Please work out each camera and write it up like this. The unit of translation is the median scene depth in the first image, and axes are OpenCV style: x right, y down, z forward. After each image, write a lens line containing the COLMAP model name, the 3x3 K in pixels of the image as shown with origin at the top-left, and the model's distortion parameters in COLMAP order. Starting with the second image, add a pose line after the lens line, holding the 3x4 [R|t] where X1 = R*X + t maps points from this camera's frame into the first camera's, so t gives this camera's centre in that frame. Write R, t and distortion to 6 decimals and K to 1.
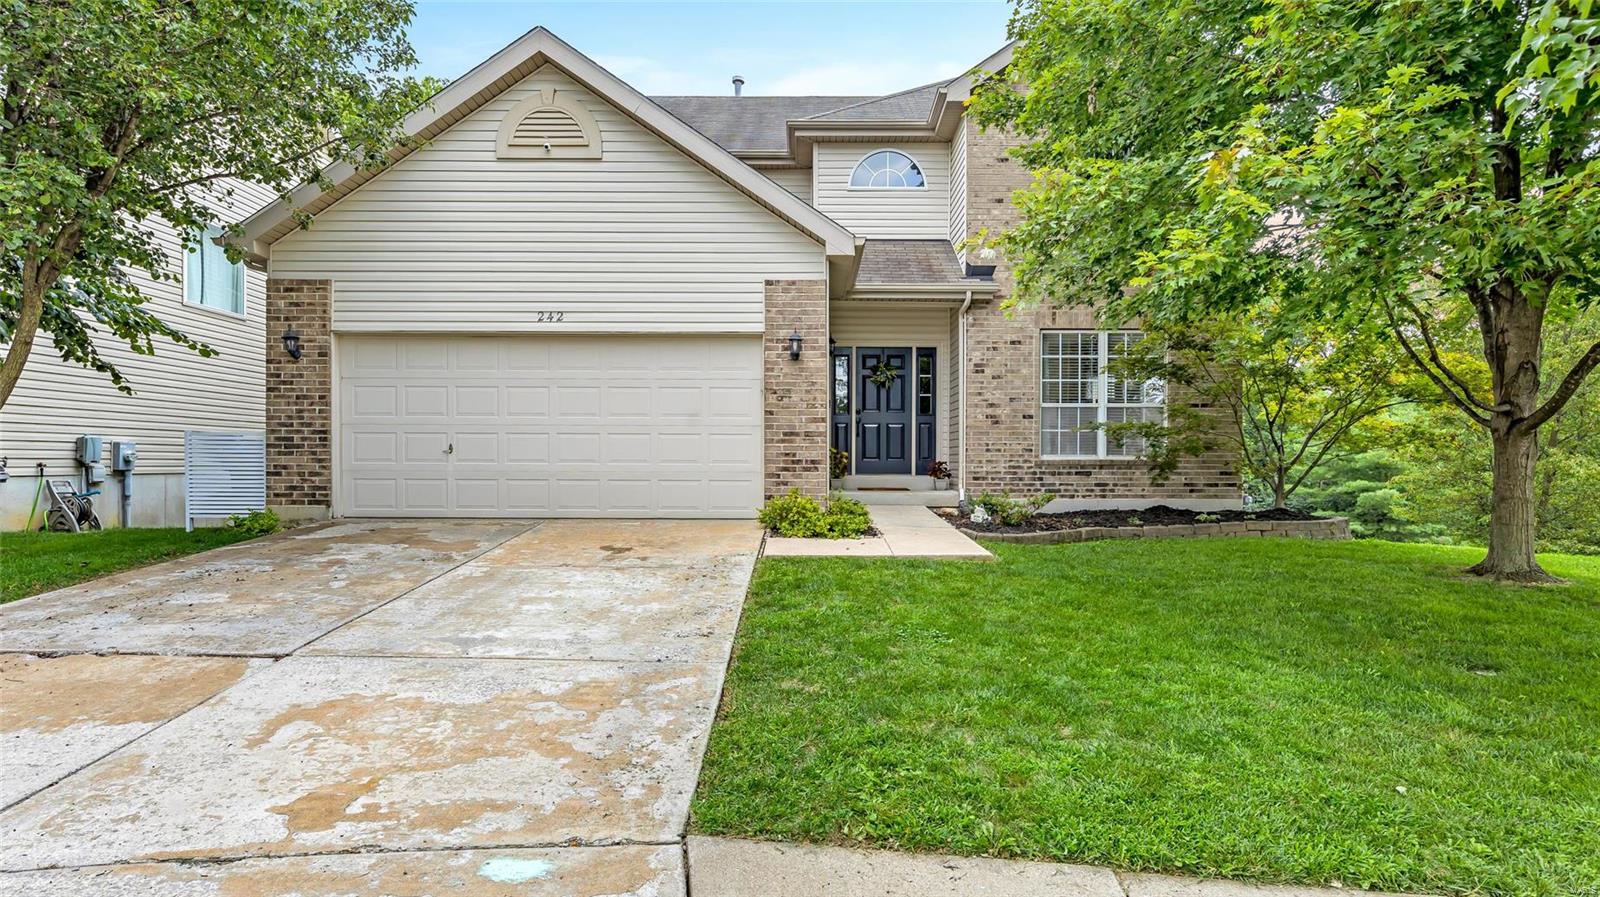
lens RADIAL K [[817.4, 0, 803.5], [0, 817.4, 456.4], [0, 0, 1]] dist [0.010528, 0.000036]
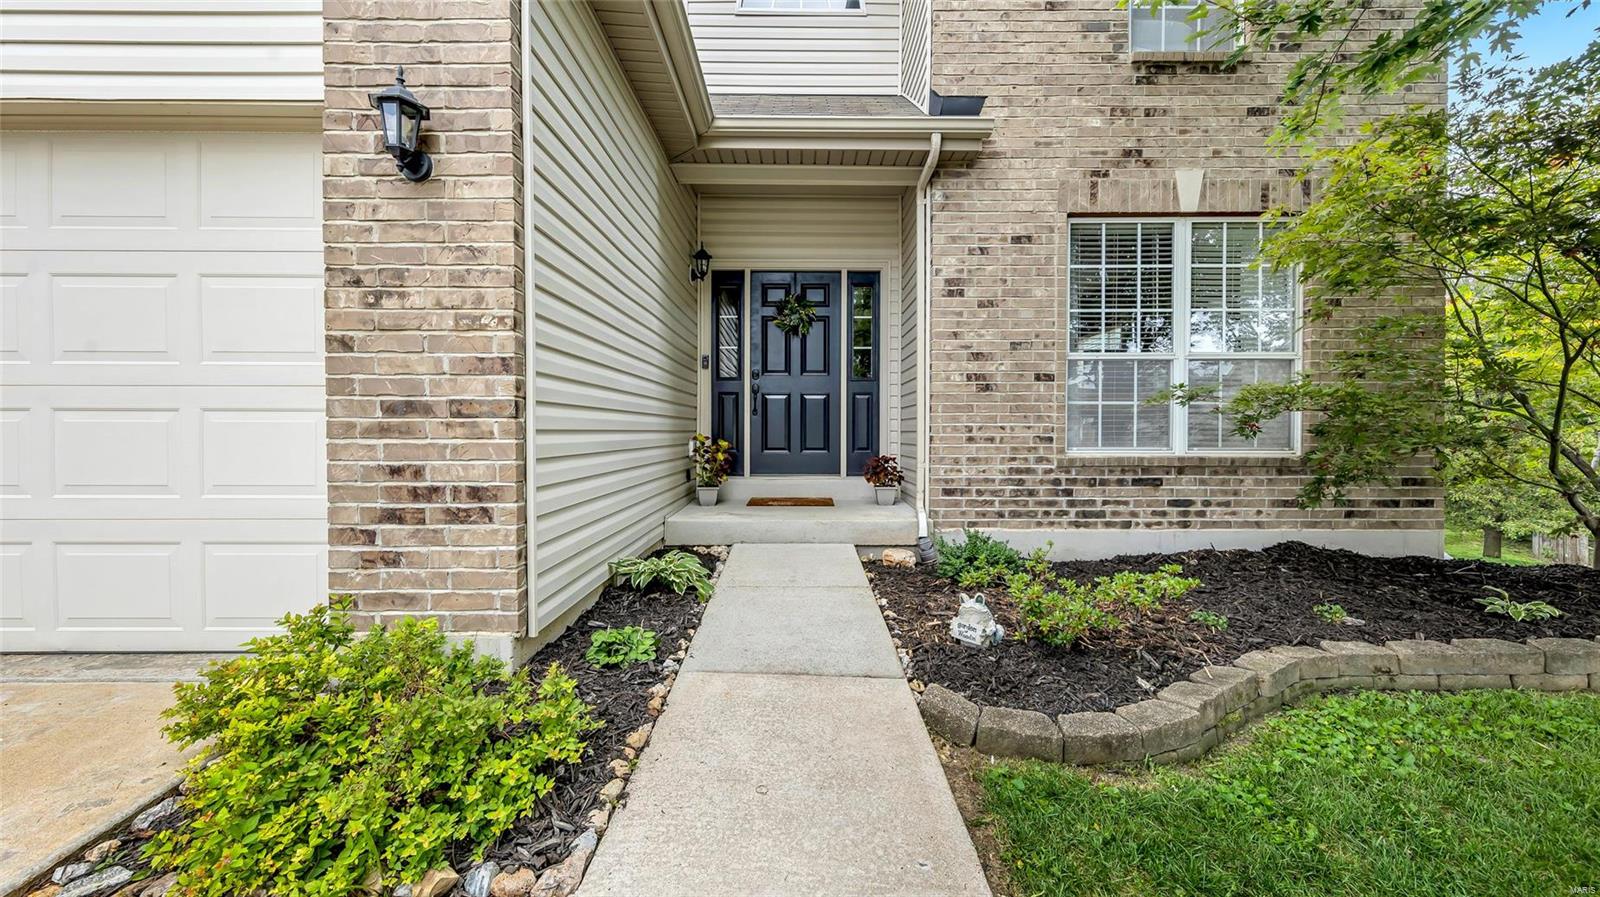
lens RADIAL K [[620.1, 0, 798.6], [0, 620.1, 435.1], [0, 0, 1]] dist [0.009217, -0.000299]
pose [[0.999992, -0.002041, 0.003569, 0.110978], [0.002002, 0.999937, 0.011021, -0.015259], [-0.003591, -0.011014, 0.999933, 0.592667]]
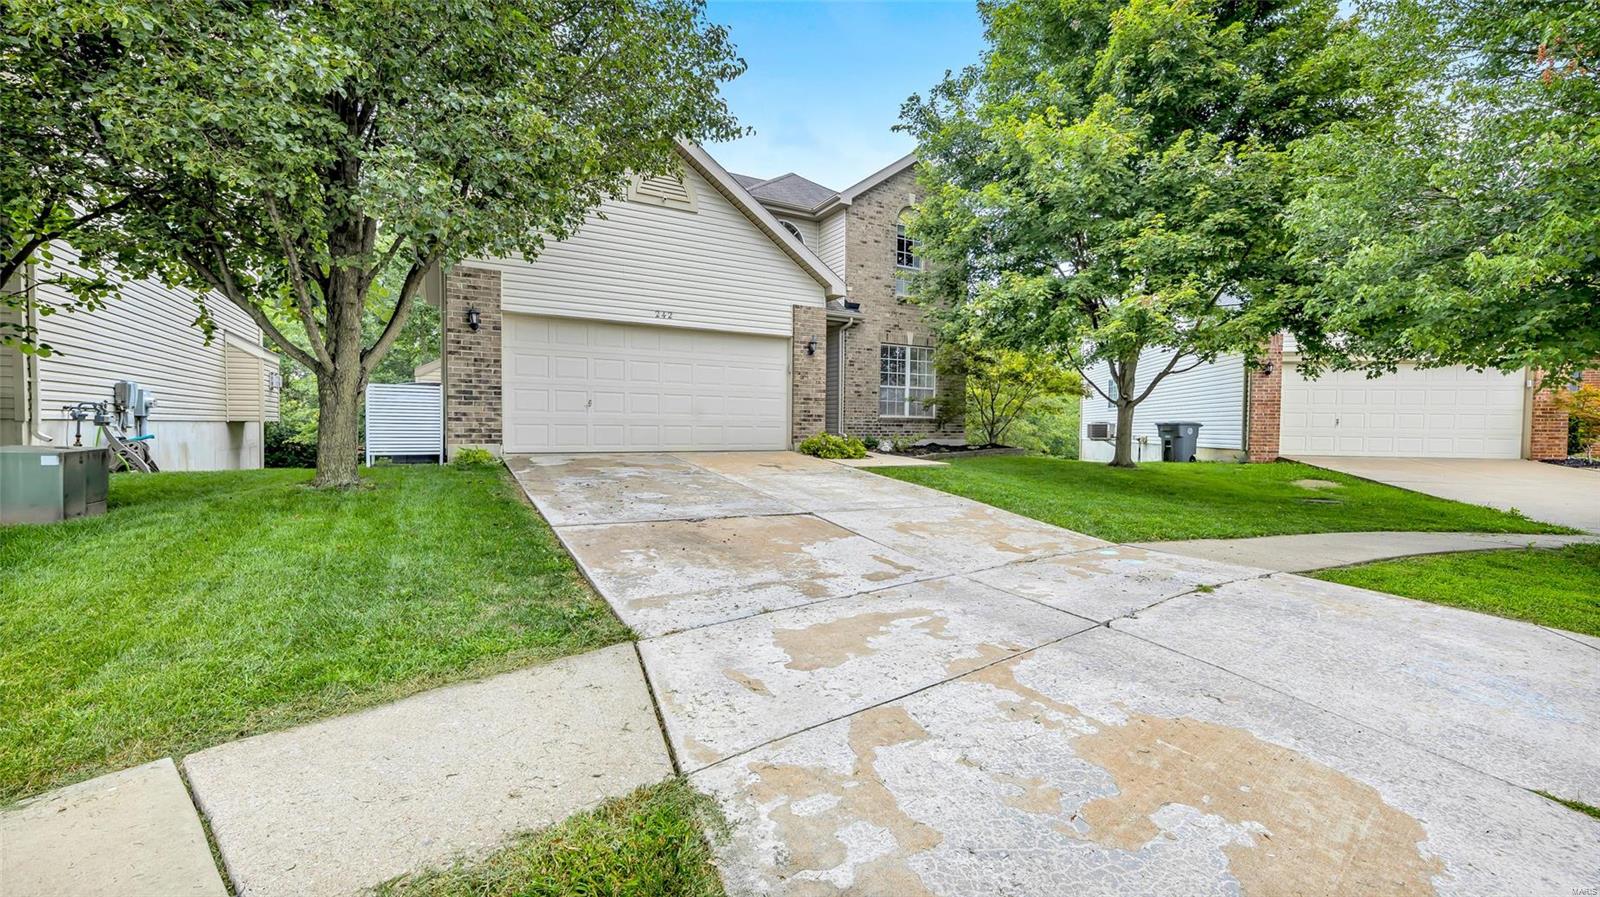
lens RADIAL K [[620.1, 0, 796.4], [0, 620.1, 434.8], [0, 0, 1]] dist [0.009217, -0.000299]
pose [[0.876367, -0.000669, 0.481644, -0.508374], [-0.010980, 0.999711, 0.021368, 0.014902], [-0.481519, -0.024015, 0.876107, -0.078735]]
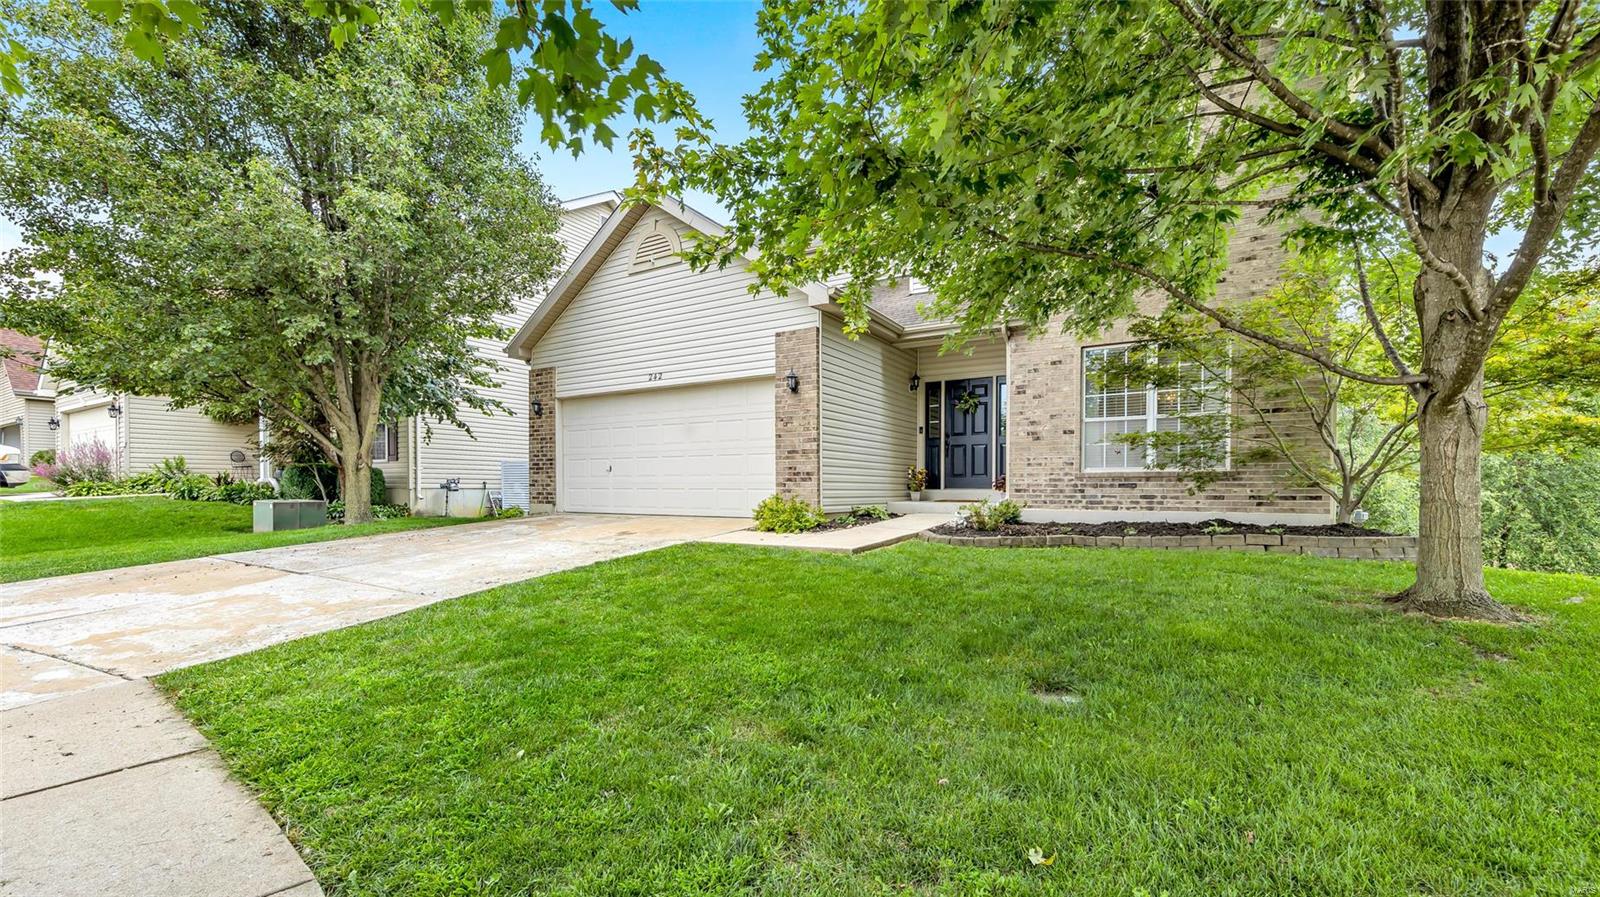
lens RADIAL K [[620.1, 0, 809.8], [0, 620.1, 492.0], [0, 0, 1]] dist [0.009217, -0.000299]
pose [[0.865164, 0.001411, -0.501488, 0.388093], [0.002864, 0.999966, 0.007753, 0.021733], [0.501481, -0.008144, 0.865130, 0.141110]]
